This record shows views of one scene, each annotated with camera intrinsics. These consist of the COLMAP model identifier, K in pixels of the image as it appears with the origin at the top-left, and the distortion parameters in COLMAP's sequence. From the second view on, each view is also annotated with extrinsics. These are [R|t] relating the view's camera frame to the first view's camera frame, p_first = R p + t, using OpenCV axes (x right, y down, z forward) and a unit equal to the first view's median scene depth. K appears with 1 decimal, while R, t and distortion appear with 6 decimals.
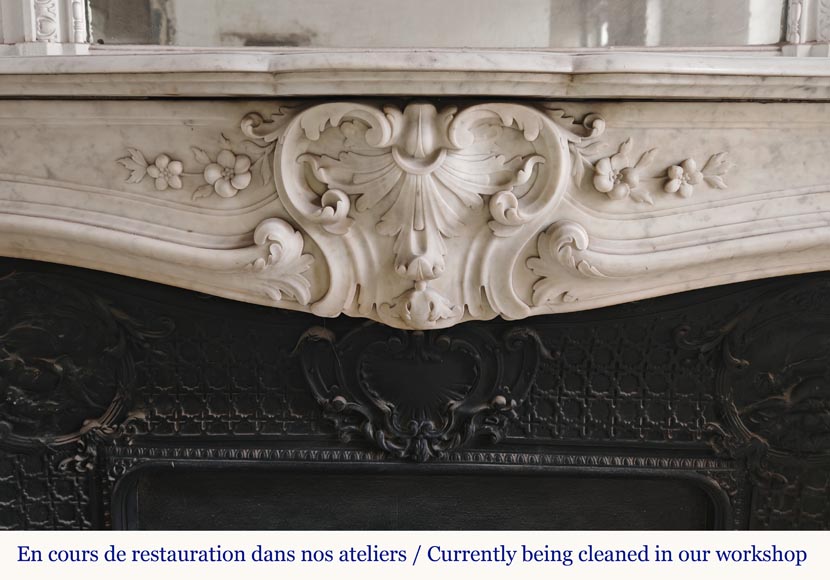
lens RADIAL K [[674.5, 0, 414.1], [0, 674.5, 223.1], [0, 0, 1]] dist [0.049264, -0.005142]
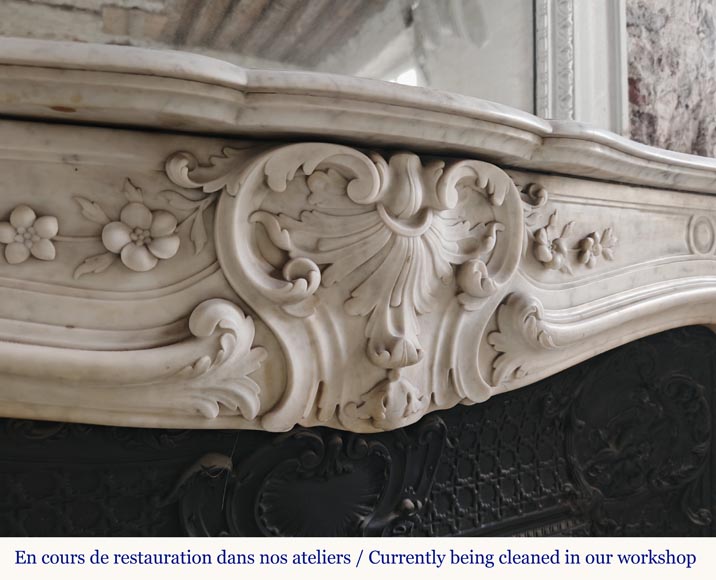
lens RADIAL K [[576.3, 0, 367.1], [0, 576.3, 271.9], [0, 0, 1]] dist [0.039856, -0.009345]
pose [[0.861604, -0.008671, 0.507507, -0.377457], [0.074981, 0.991059, -0.110365, 0.043379], [-0.502012, 0.133144, 0.854550, 0.395679]]
